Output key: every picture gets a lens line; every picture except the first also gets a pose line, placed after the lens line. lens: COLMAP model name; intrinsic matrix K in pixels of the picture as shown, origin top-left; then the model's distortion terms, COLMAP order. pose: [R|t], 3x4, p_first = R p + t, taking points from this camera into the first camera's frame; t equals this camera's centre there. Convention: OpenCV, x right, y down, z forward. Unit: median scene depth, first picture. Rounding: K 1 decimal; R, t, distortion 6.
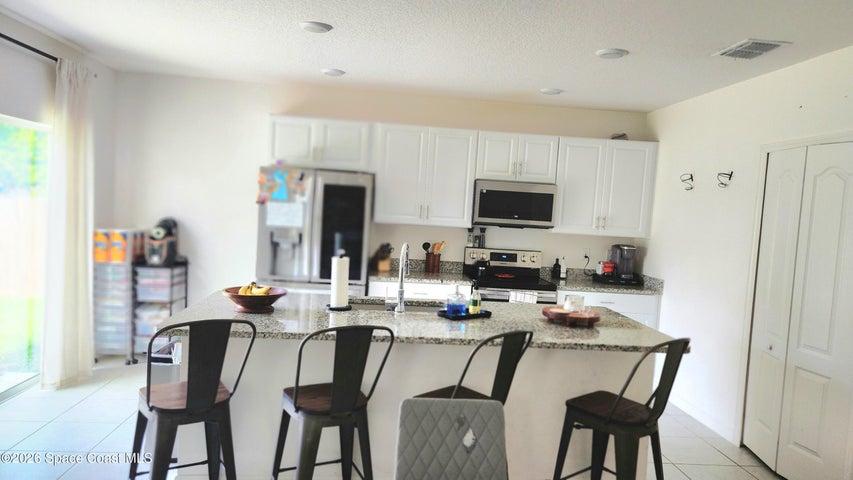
lens RADIAL K [[555.8, 0, 426.5], [0, 555.8, 240.0], [0, 0, 1]] dist [0.083067, -0.055515]
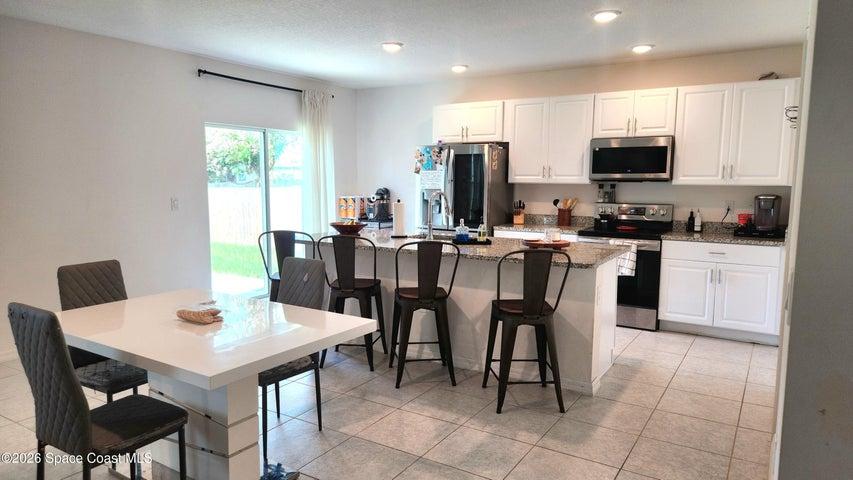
lens RADIAL K [[555.8, 0, 426.5], [0, 555.8, 240.0], [0, 0, 1]] dist [0.083067, -0.055515]
pose [[0.811459, 0.010582, -0.584313, 0.471524], [0.008354, 0.999524, 0.029704, 0.053925], [0.584349, -0.028985, 0.810984, -0.090400]]
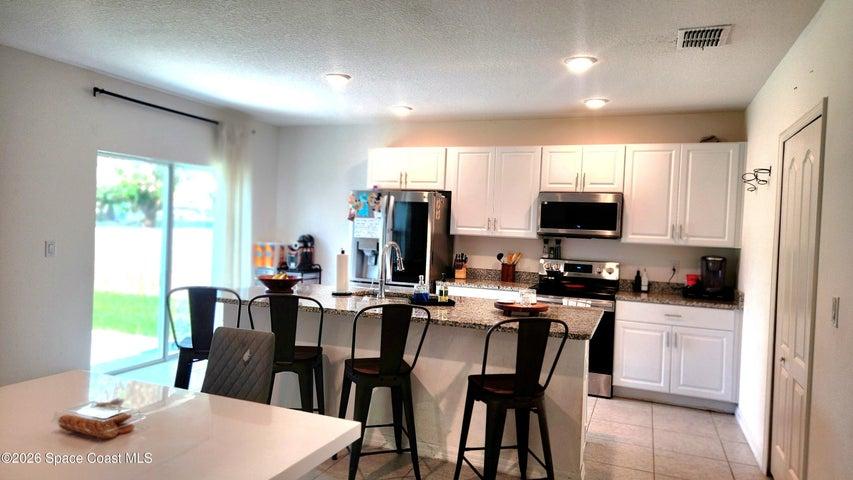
lens RADIAL K [[555.8, 0, 426.5], [0, 555.8, 240.0], [0, 0, 1]] dist [0.083067, -0.055515]
pose [[0.902762, -0.012893, -0.429946, 0.347022], [-0.012037, 0.998402, -0.055215, 0.041656], [0.429971, 0.055021, 0.901165, -0.034217]]
